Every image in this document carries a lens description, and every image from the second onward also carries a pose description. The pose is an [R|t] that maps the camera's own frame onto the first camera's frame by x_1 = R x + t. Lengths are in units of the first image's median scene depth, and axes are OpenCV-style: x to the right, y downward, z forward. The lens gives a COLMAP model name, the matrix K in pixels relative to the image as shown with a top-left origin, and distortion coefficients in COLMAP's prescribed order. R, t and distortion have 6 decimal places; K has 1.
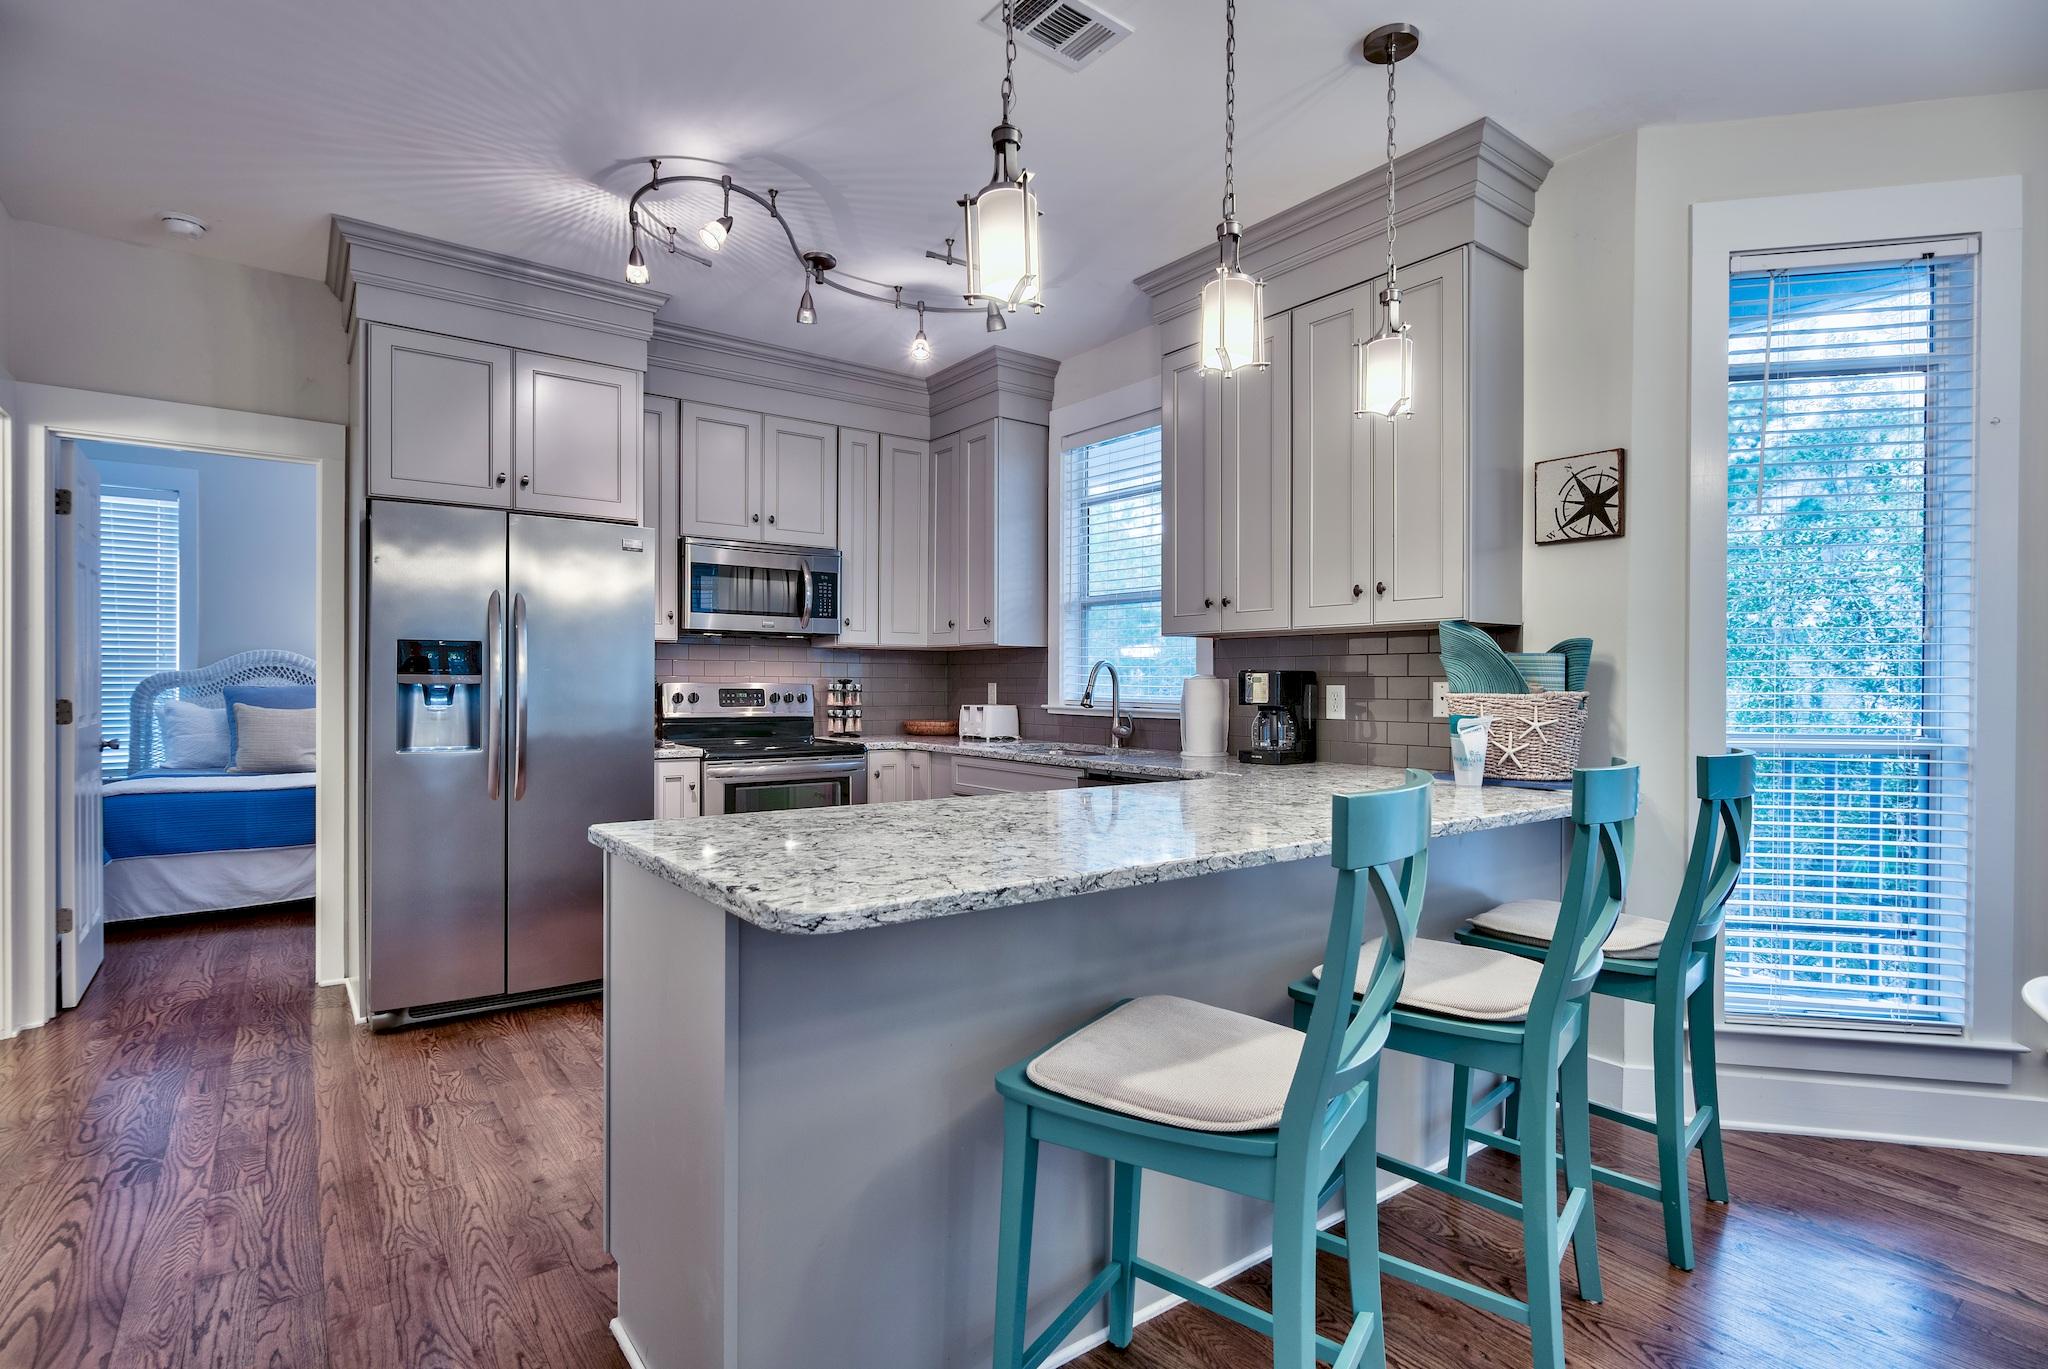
lens RADIAL K [[996.3, 0, 1023.6], [0, 996.3, 695.8], [0, 0, 1]] dist [-0.004583, -0.000352]
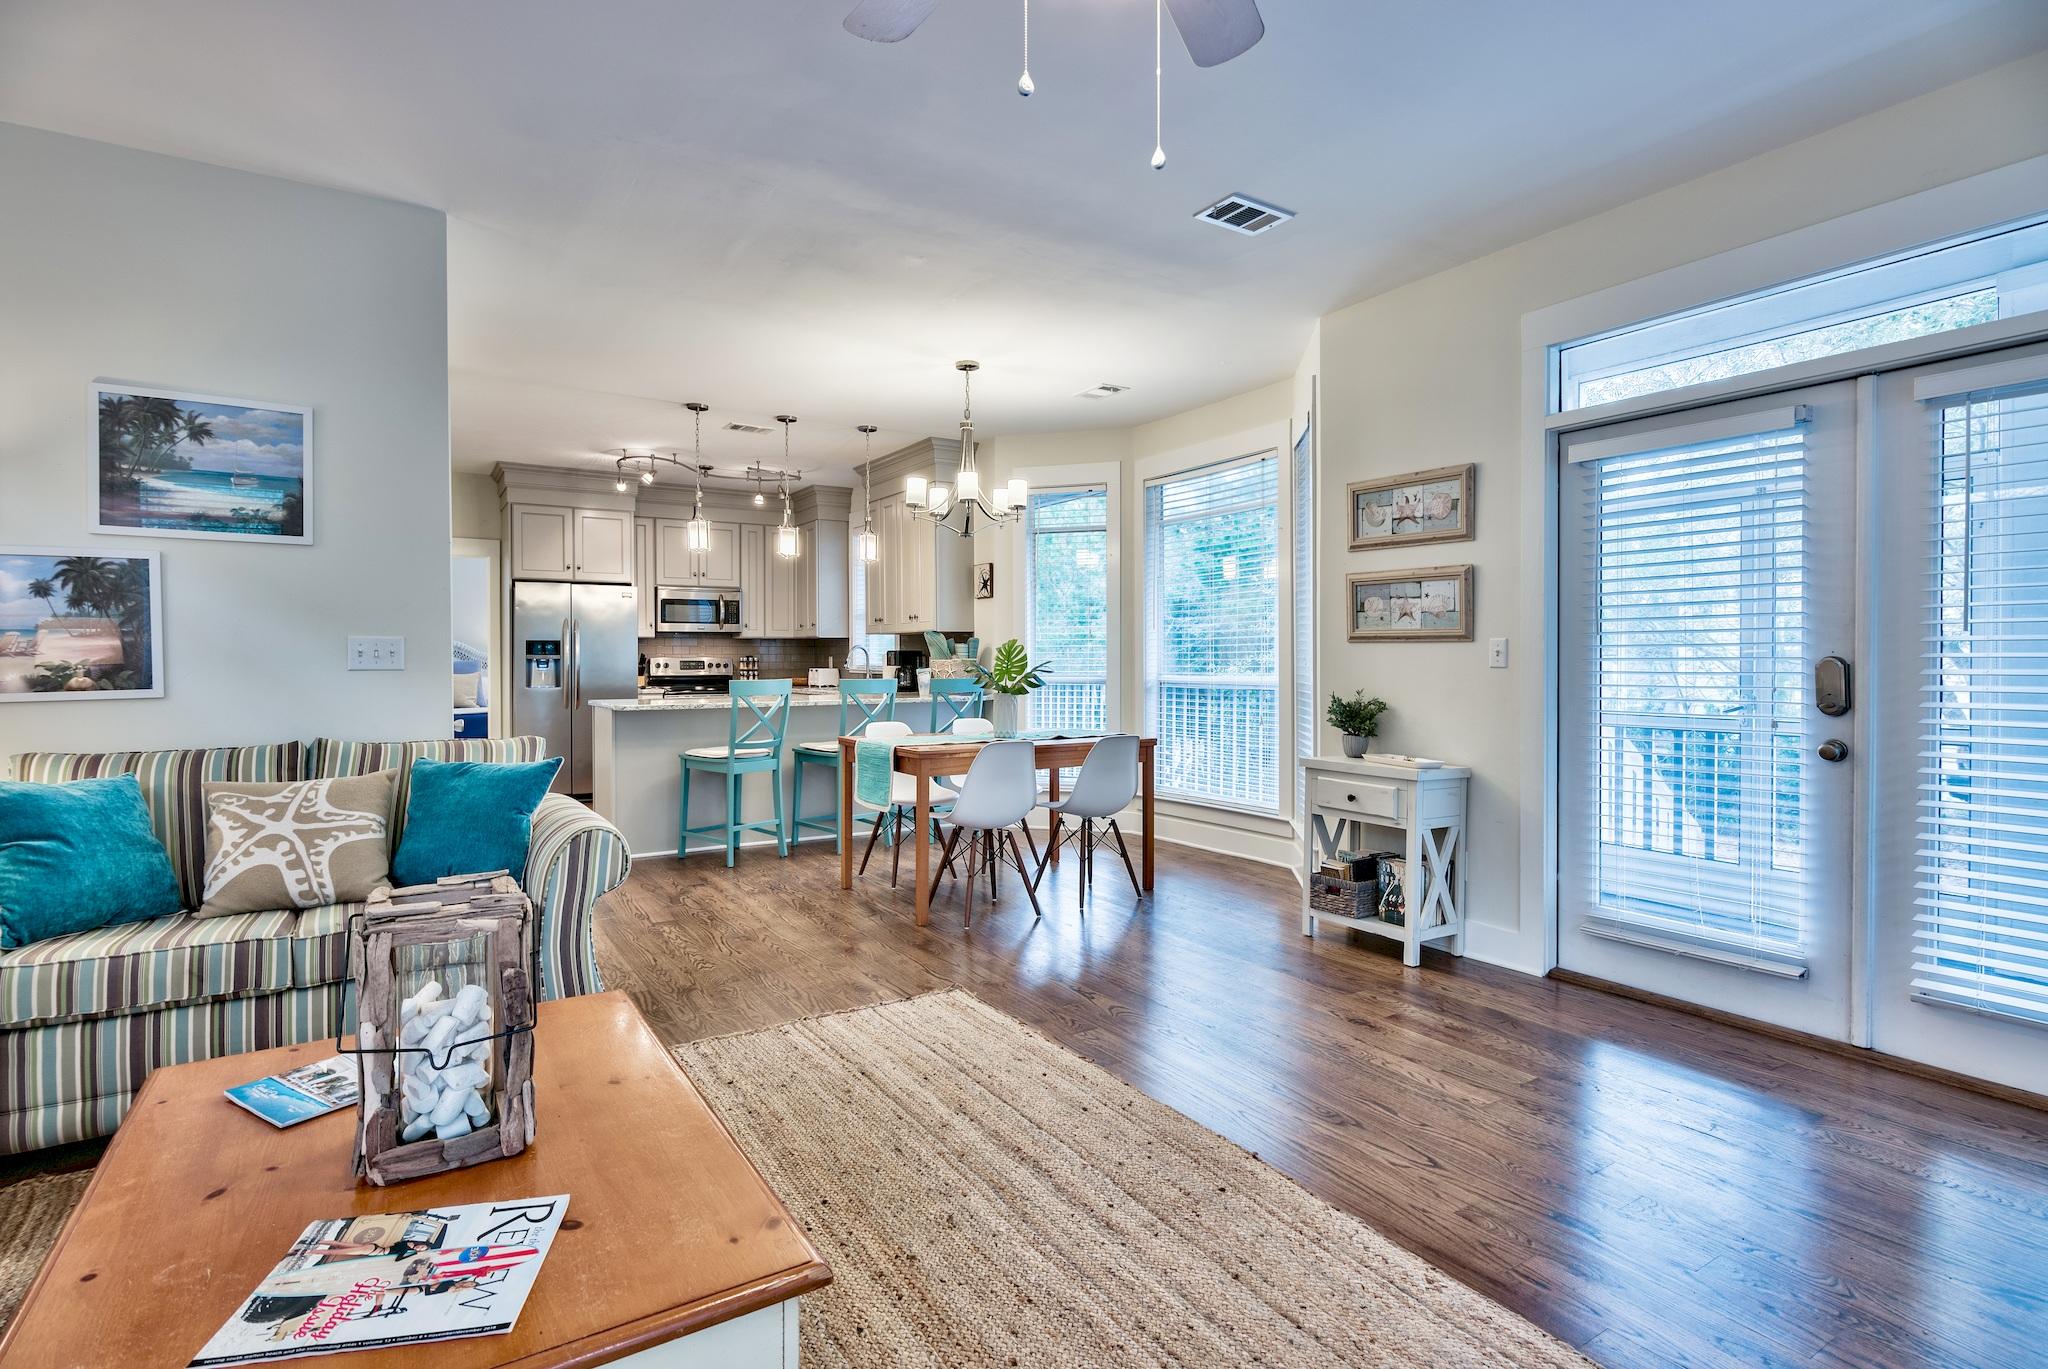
lens RADIAL K [[996.3, 0, 1021.8], [0, 996.3, 672.1], [0, 0, 1]] dist [-0.004583, -0.000352]
pose [[0.997311, -0.006456, -0.073003, 0.641869], [0.006750, 0.999970, 0.003794, 0.015578], [0.072976, -0.004276, 0.997325, -1.138553]]
